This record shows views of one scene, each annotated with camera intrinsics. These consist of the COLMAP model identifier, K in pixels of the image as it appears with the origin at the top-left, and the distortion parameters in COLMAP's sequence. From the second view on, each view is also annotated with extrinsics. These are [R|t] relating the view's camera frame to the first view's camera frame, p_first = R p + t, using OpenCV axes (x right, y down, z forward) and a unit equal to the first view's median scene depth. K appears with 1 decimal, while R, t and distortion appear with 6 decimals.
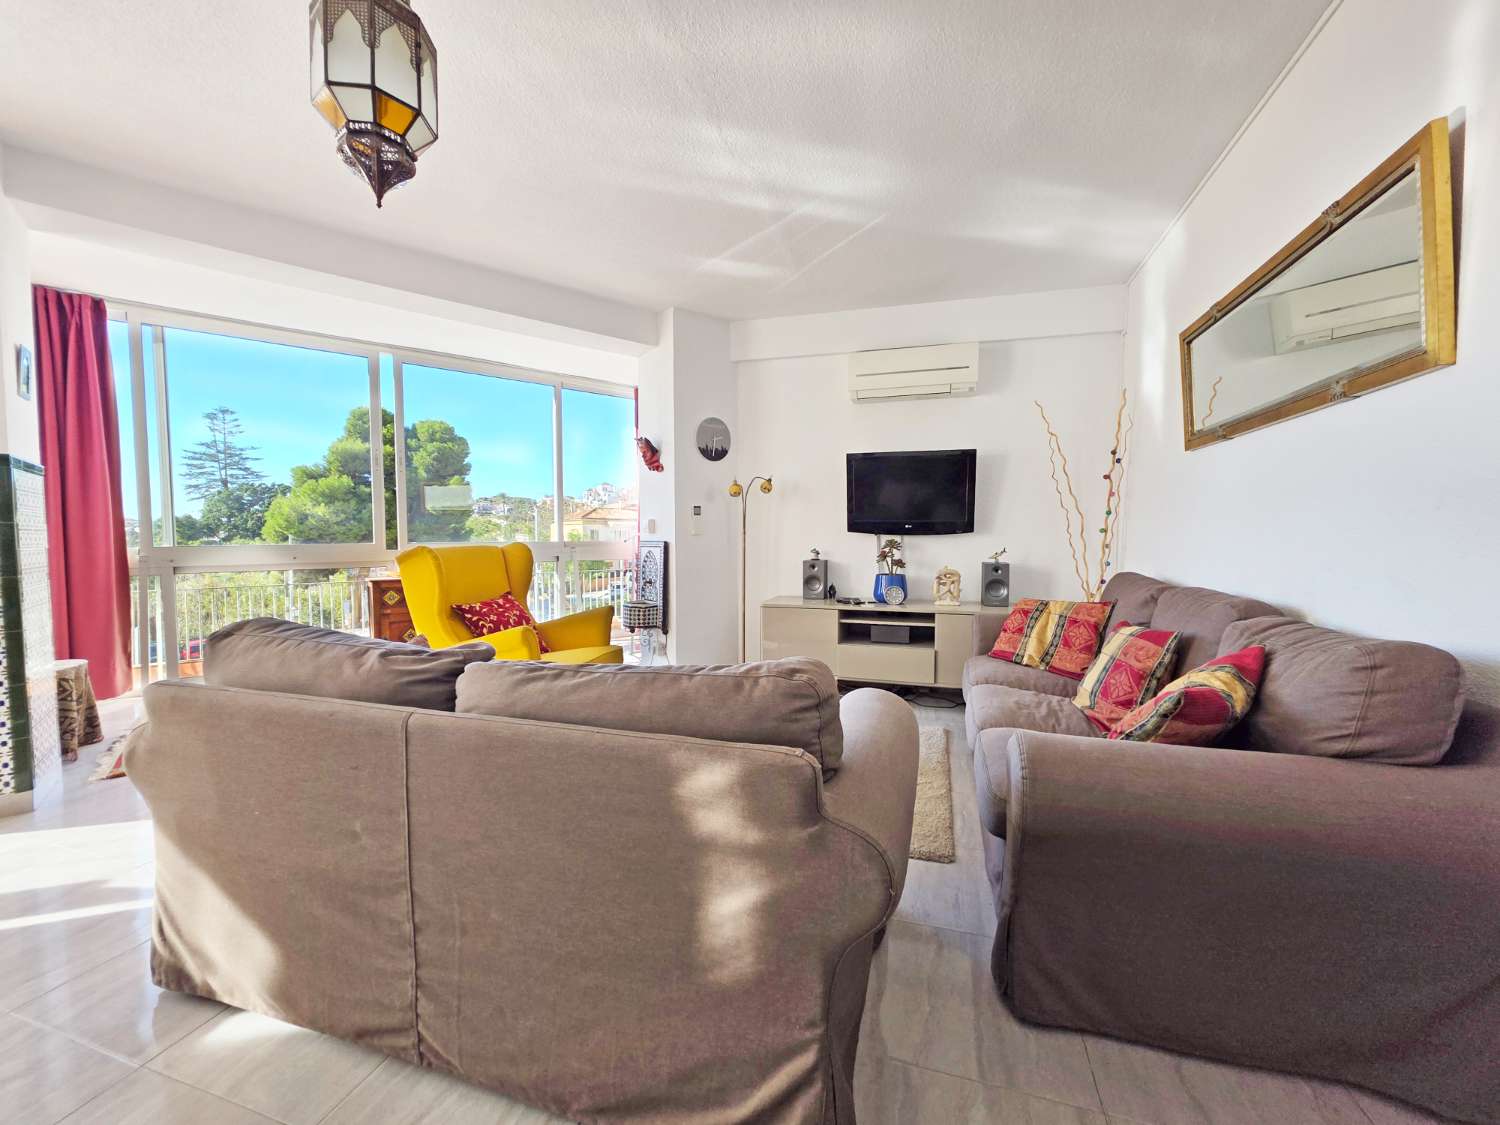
lens RADIAL K [[596.2, 0, 751.9], [0, 596.2, 560.2], [0, 0, 1]] dist [0.004279, -0.000017]
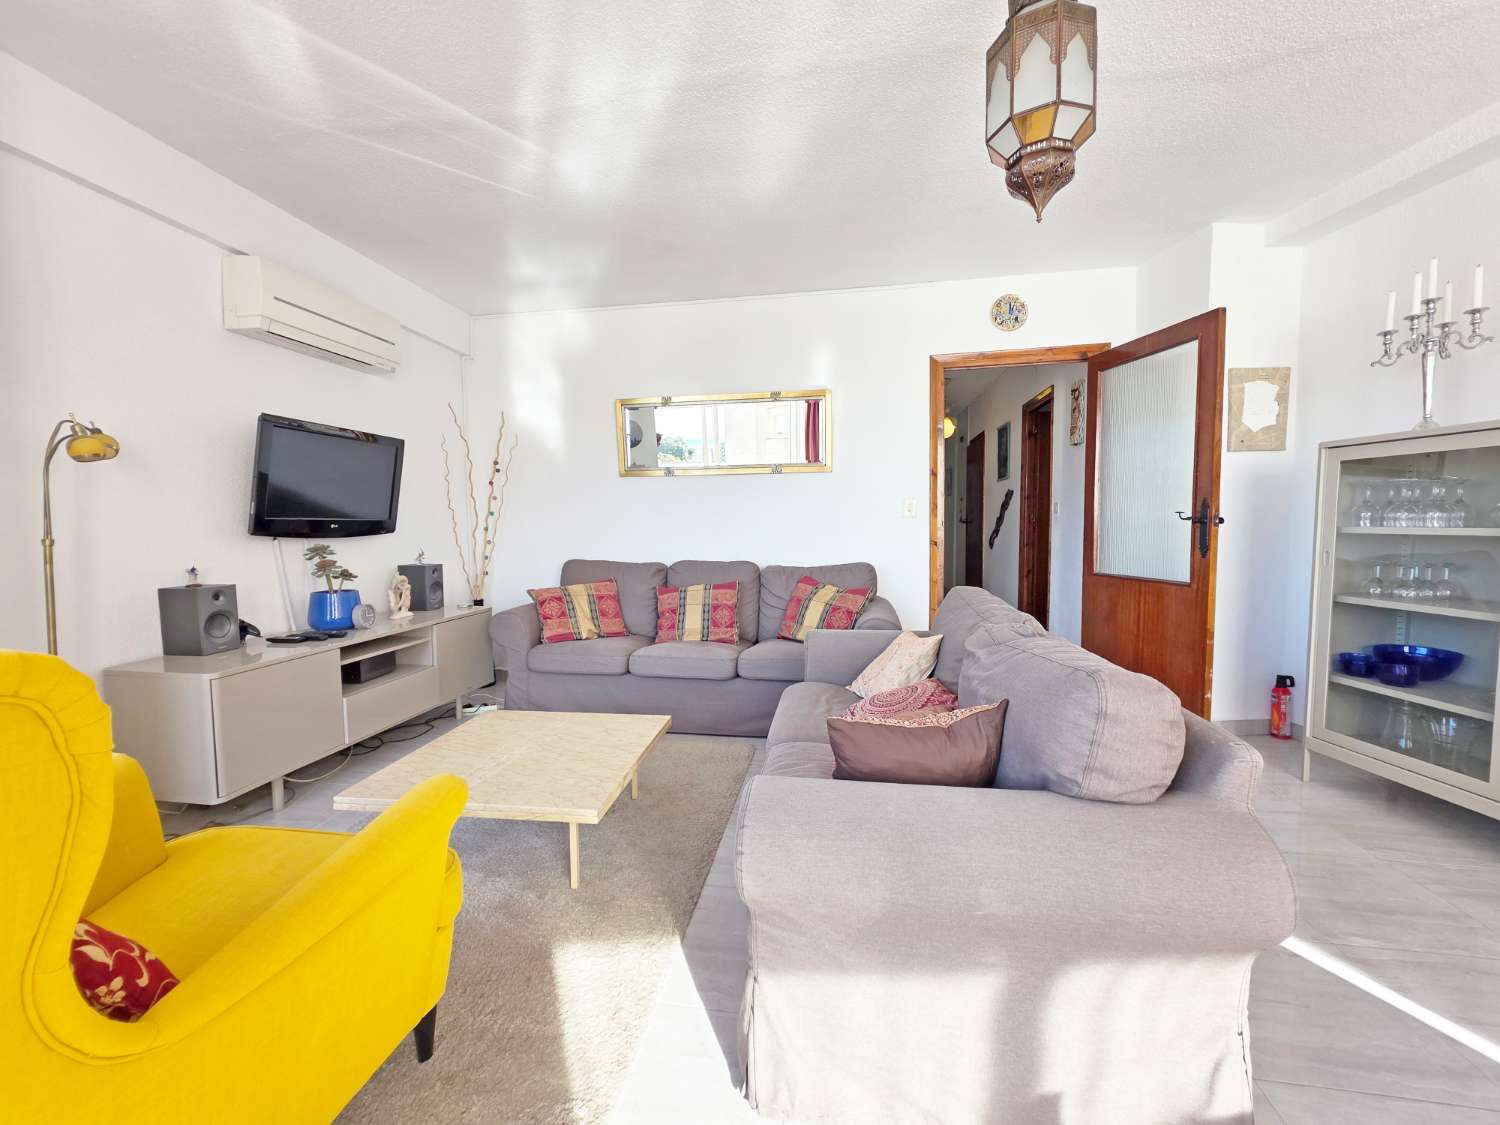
lens RADIAL K [[596.2, 0, 754.2], [0, 596.2, 558.9], [0, 0, 1]] dist [0.004279, -0.000017]
pose [[-0.146094, -0.058202, 0.987557, -0.711108], [0.057112, 0.996107, 0.067155, -0.044873], [-0.987621, 0.066212, -0.142201, 0.735728]]
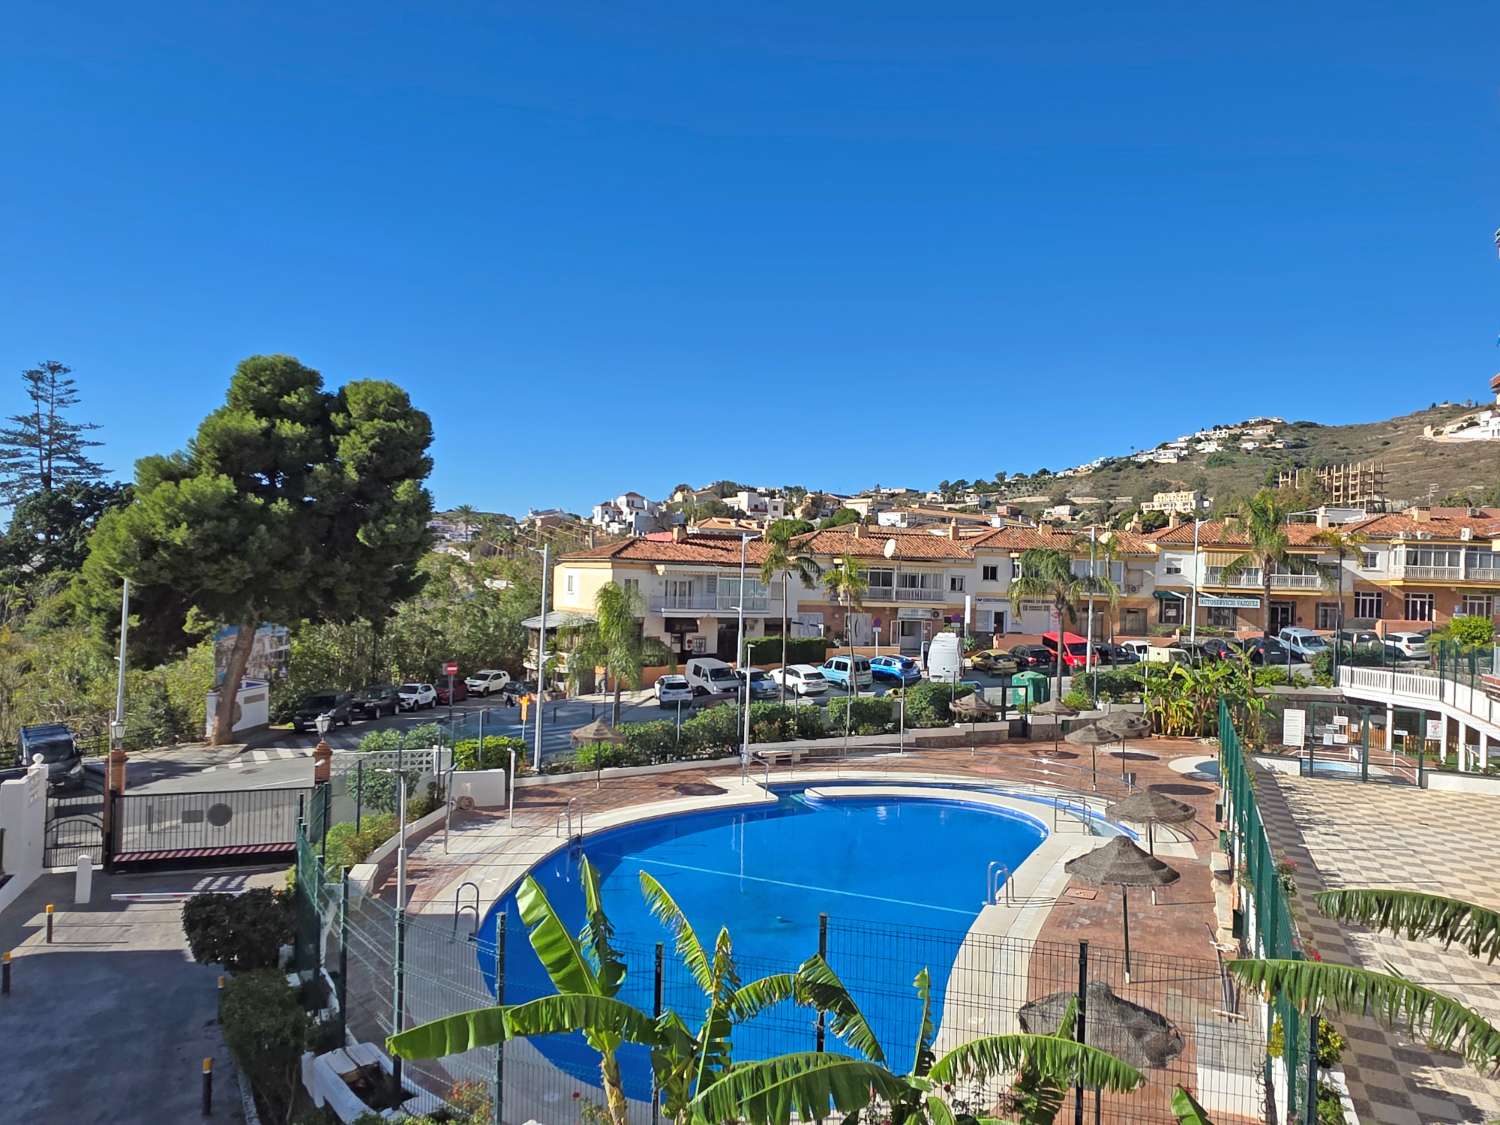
lens RADIAL K [[1001.4, 0, 751.4], [0, 1001.4, 575.1], [0, 0, 1]] dist [0.002783, 0.001838]
pose [[0.993508, 0.031981, -0.109173, -0.982878], [-0.037467, 0.998116, -0.048577, -0.252858], [0.107413, 0.052352, 0.992835, 1.469098]]
